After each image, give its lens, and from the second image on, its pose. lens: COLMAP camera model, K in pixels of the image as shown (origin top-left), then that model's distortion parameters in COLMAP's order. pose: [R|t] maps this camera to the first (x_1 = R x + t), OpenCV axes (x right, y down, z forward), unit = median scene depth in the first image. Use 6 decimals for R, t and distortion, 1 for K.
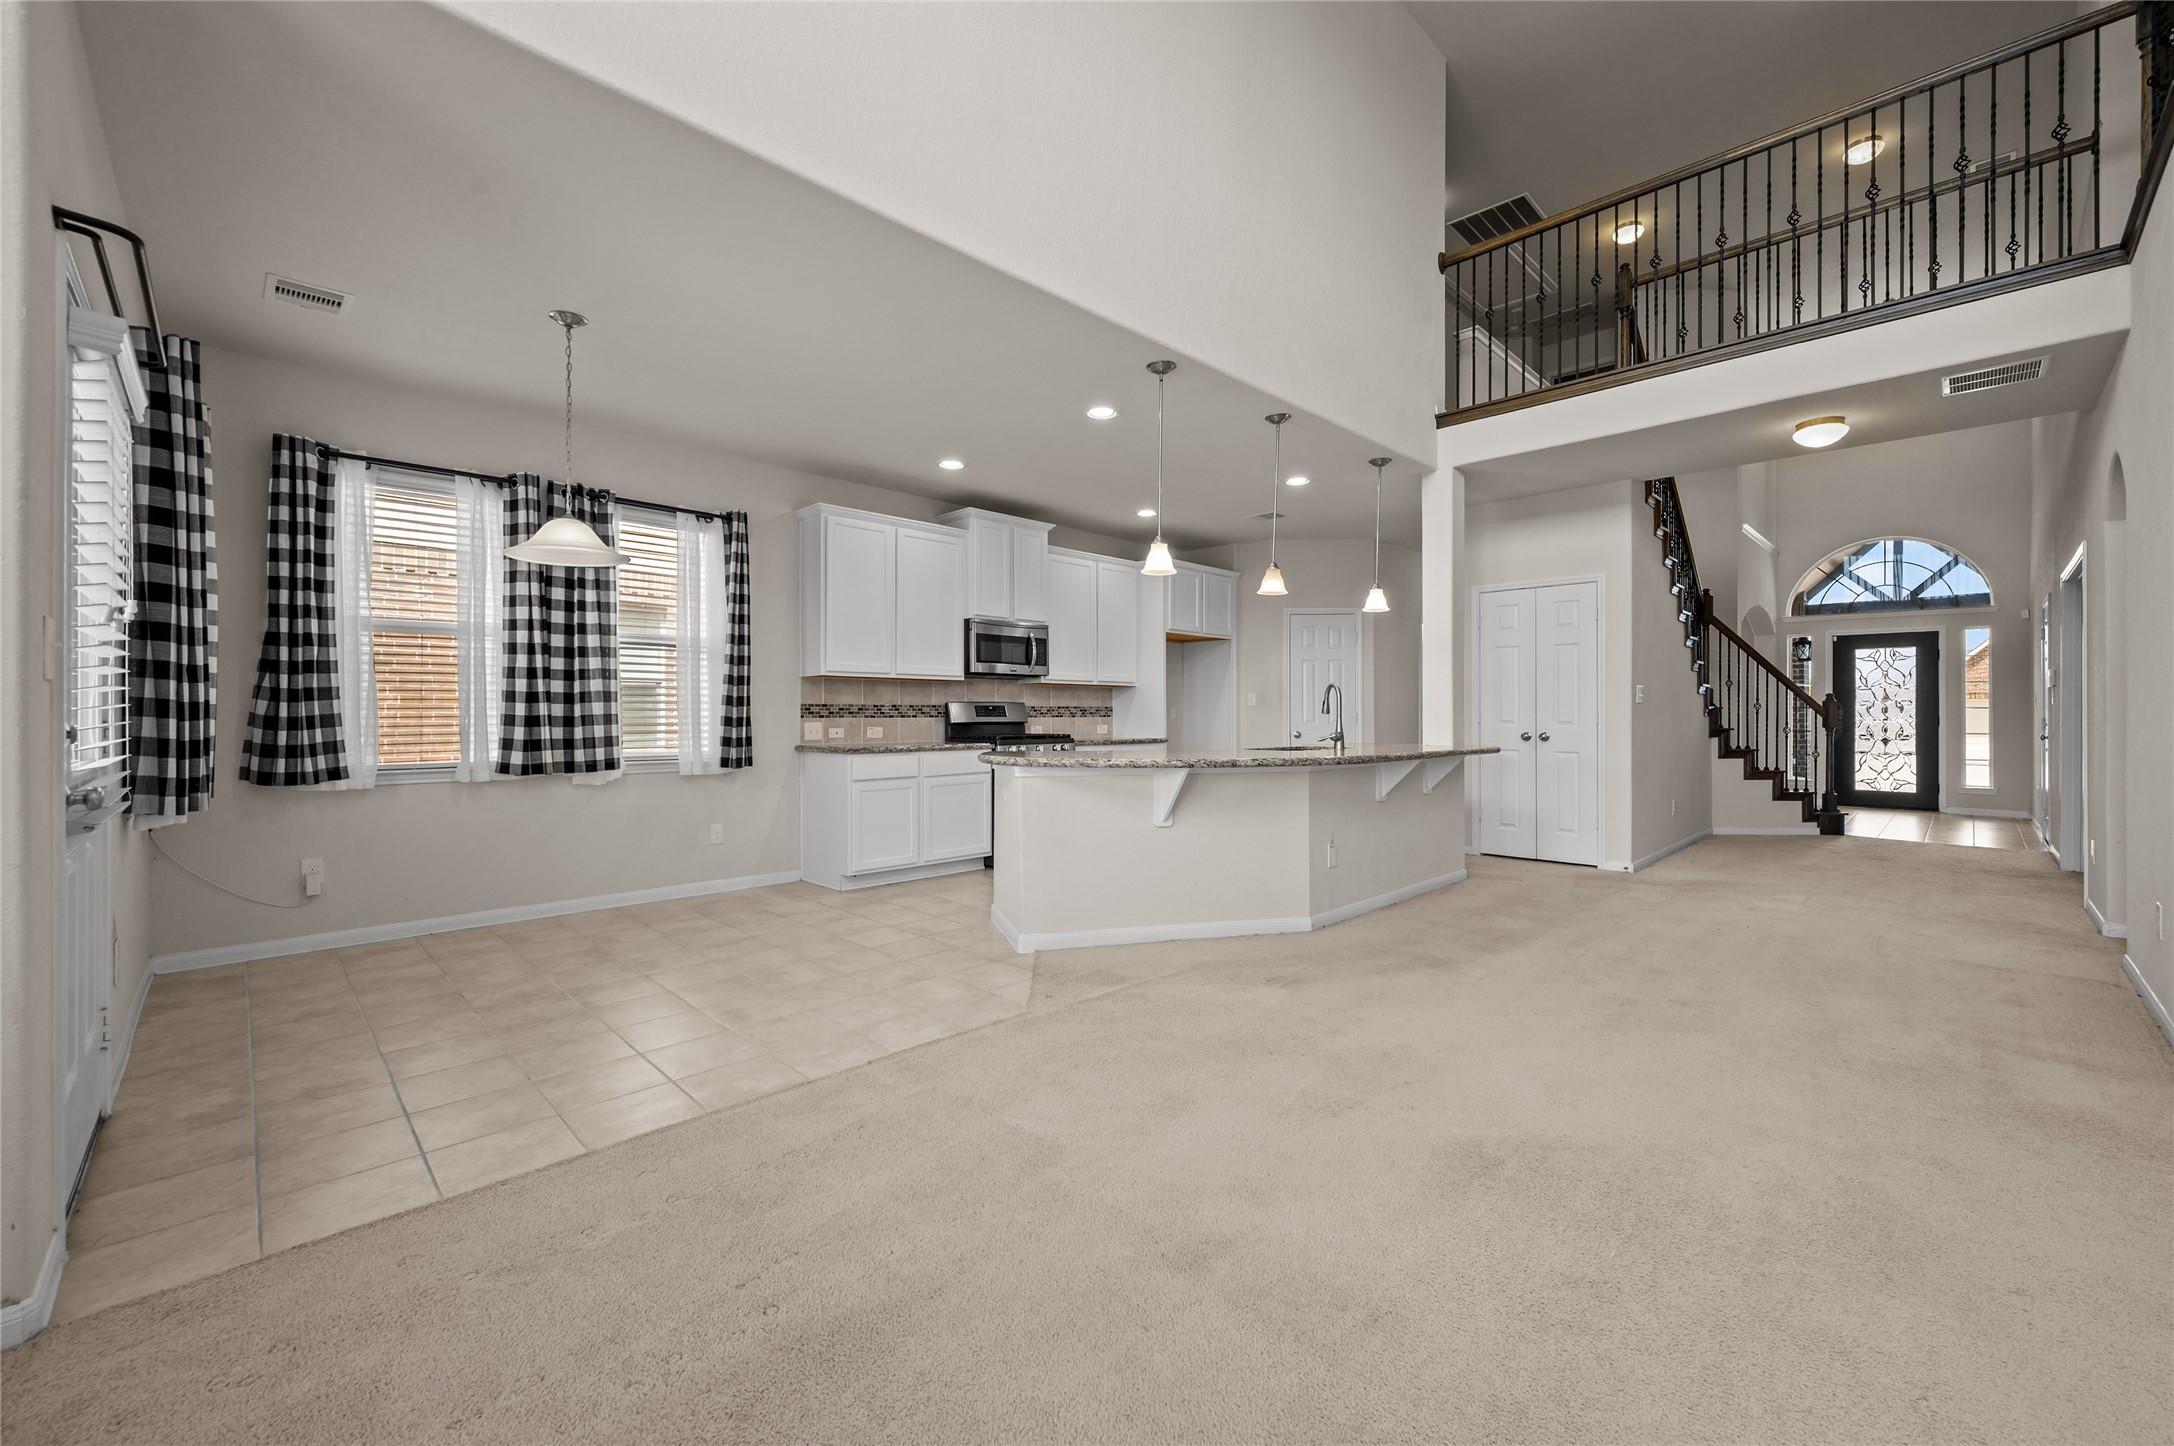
lens RADIAL K [[875.2, 0, 1083.7], [0, 875.2, 711.0], [0, 0, 1]] dist [0.002448, -0.000465]
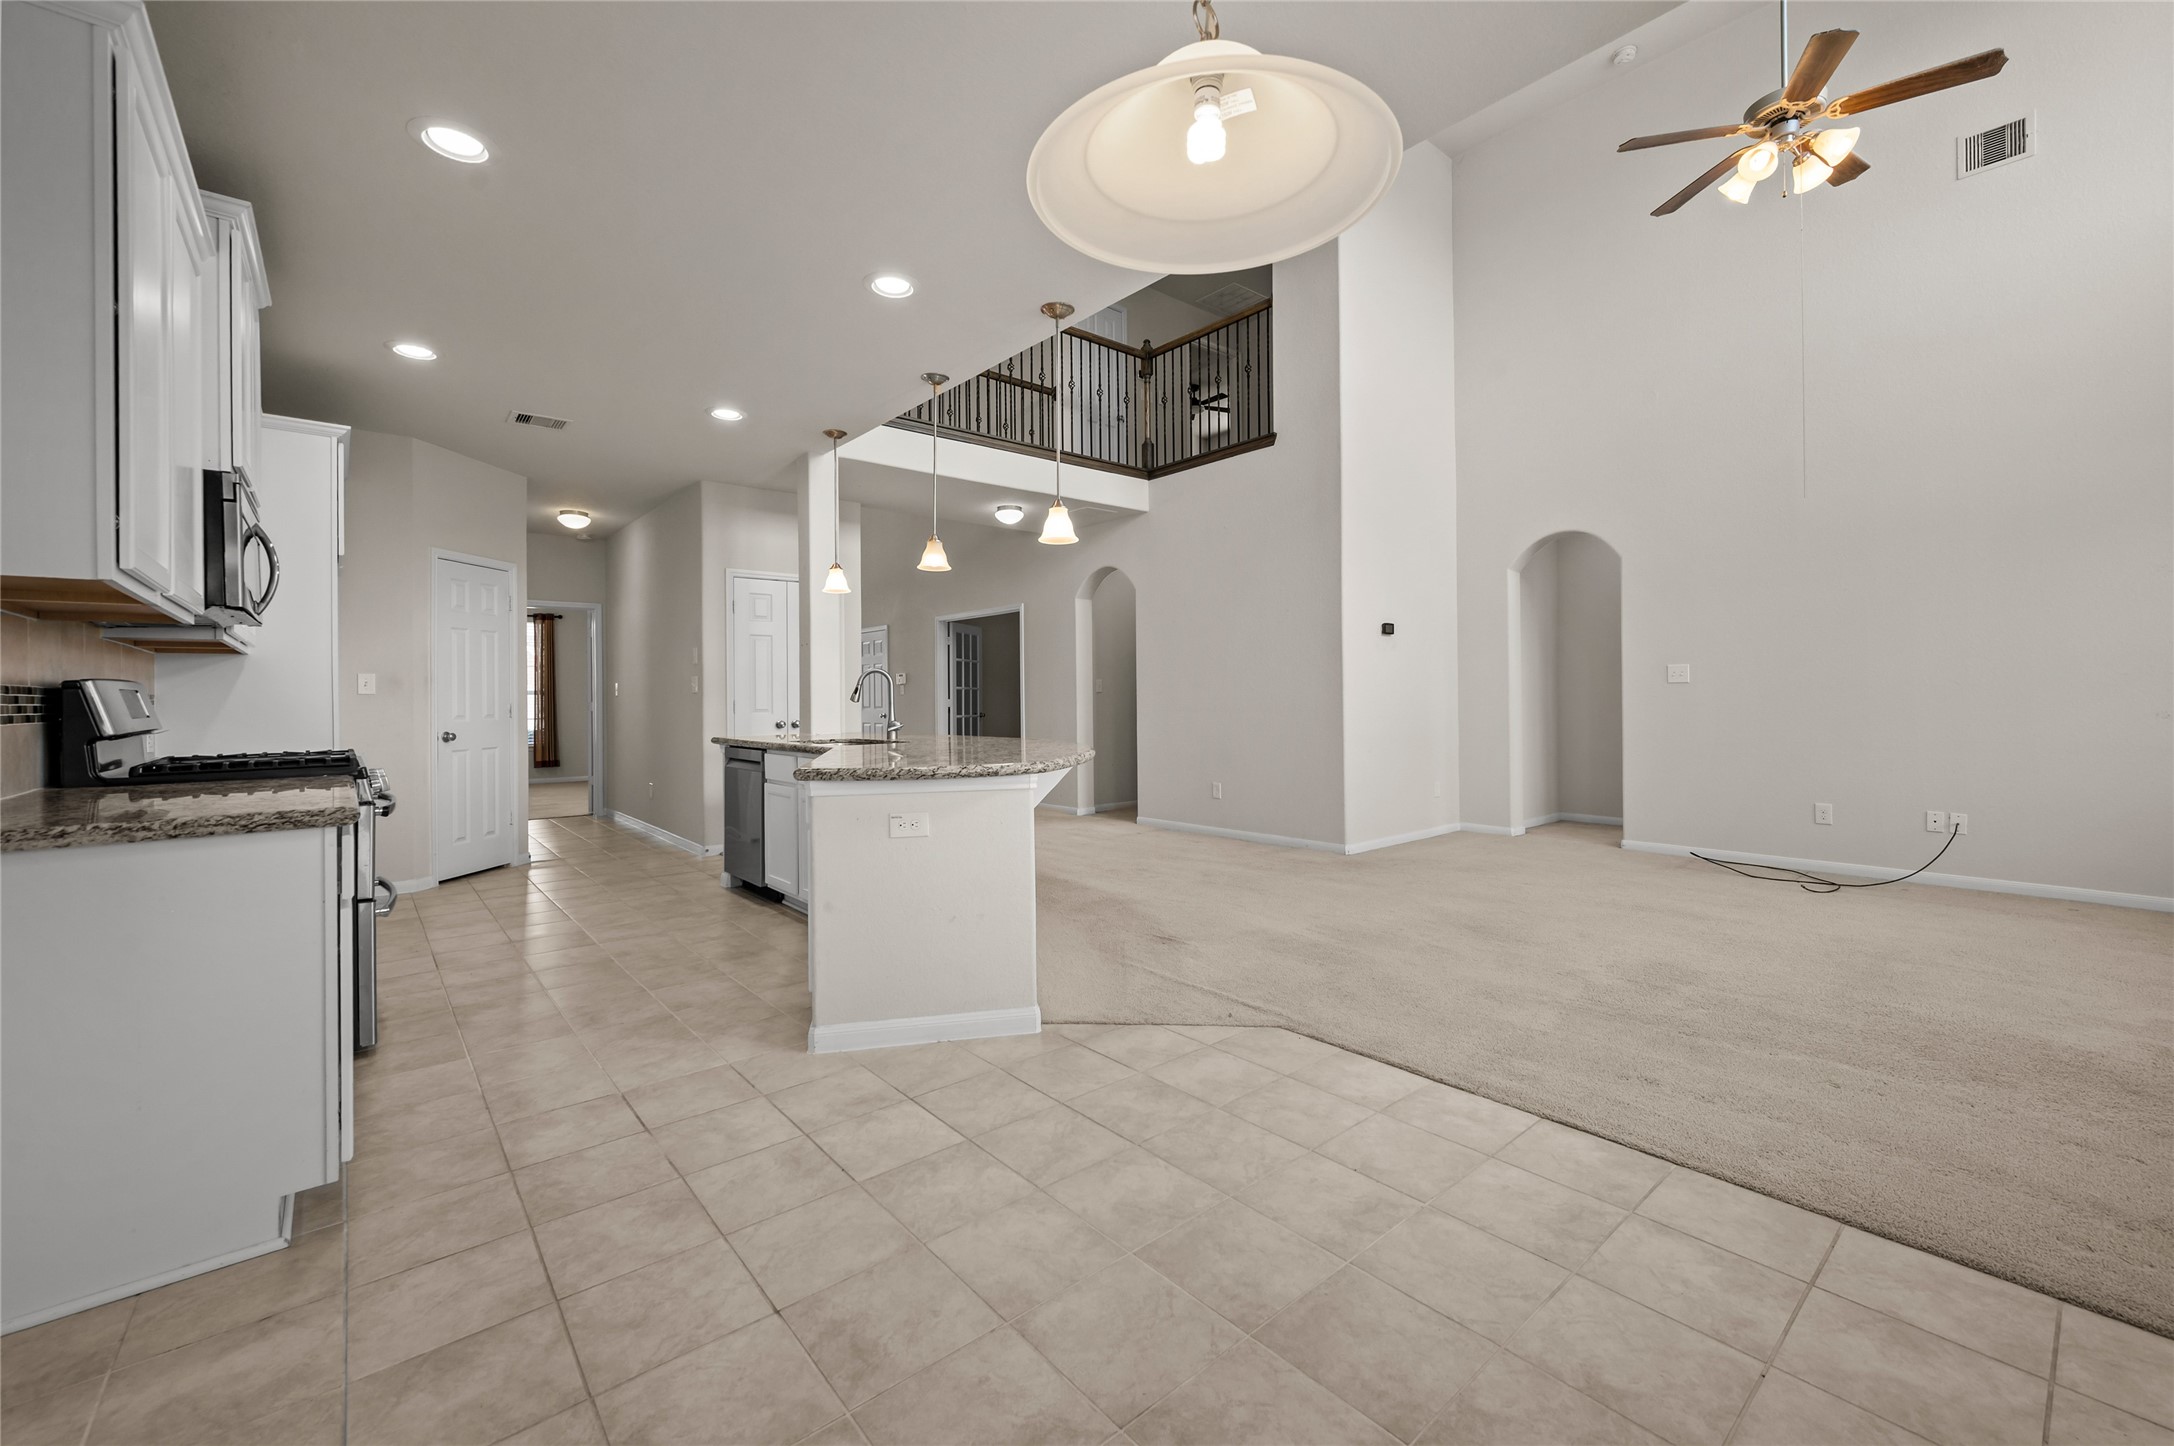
lens RADIAL K [[875.2, 0, 1094.3], [0, 875.2, 685.0], [0, 0, 1]] dist [0.002448, -0.000465]
pose [[0.069752, 0.013507, 0.997473, -0.561972], [0.007536, 0.999873, -0.014066, 0.000581], [-0.997536, 0.008498, 0.069641, 0.638518]]
